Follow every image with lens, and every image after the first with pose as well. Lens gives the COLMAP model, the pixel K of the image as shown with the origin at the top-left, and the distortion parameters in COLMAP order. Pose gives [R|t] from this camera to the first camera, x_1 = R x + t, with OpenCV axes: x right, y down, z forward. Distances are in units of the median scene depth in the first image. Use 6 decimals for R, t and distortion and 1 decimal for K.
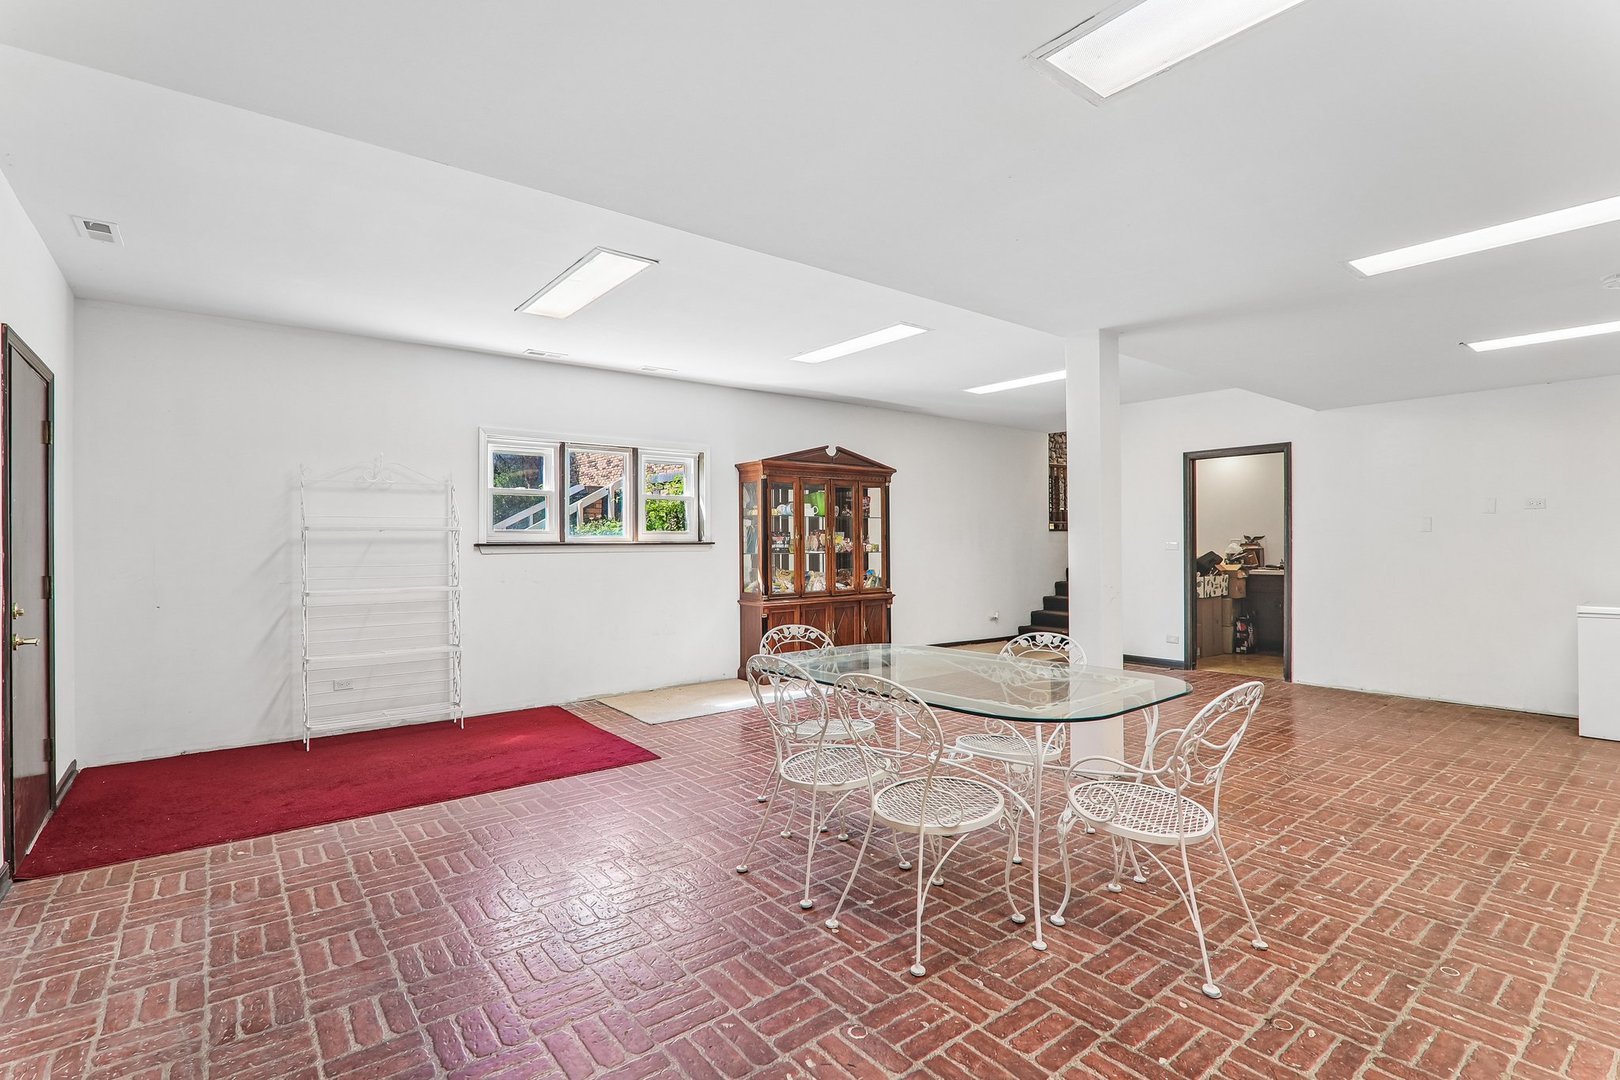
lens RADIAL K [[747.6, 0, 812.3], [0, 747.6, 539.6], [0, 0, 1]] dist [-0.016964, 0.001980]
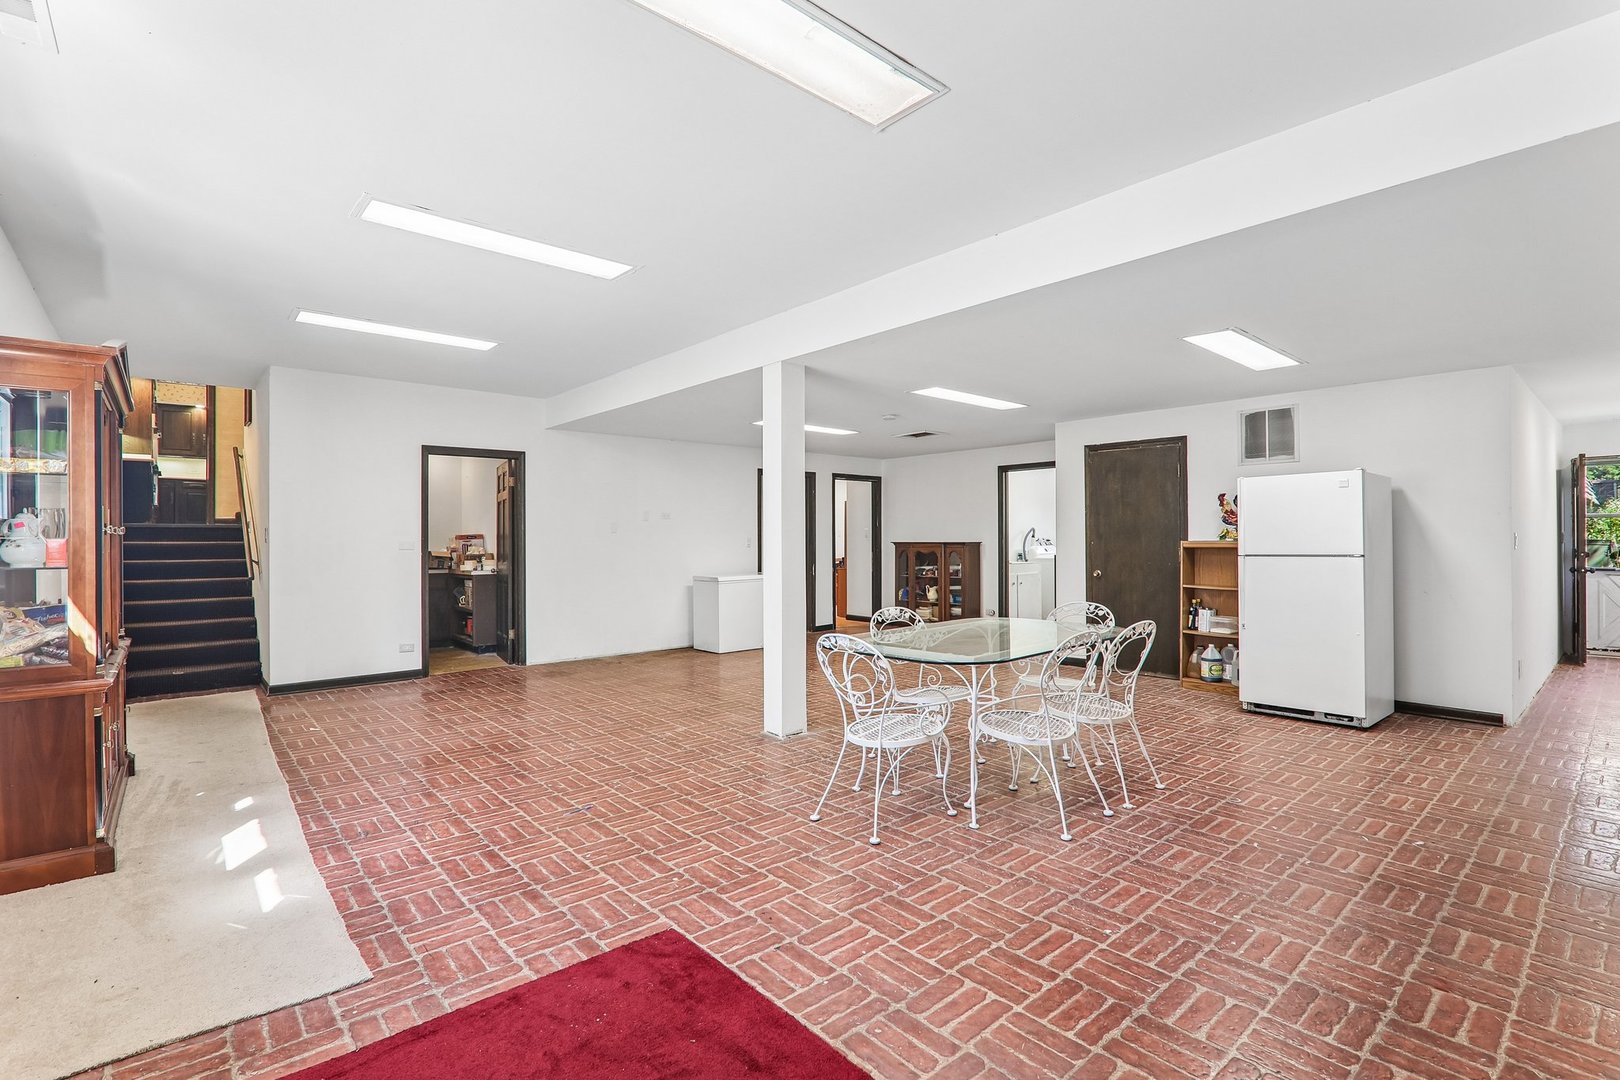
lens RADIAL K [[747.6, 0, 813.1], [0, 747.6, 541.6], [0, 0, 1]] dist [-0.016964, 0.001980]
pose [[-0.046973, 0.001152, 0.998896, -1.410205], [-0.001524, 0.999998, -0.001225, 0.014928], [-0.998895, -0.001580, -0.046971, 1.727612]]
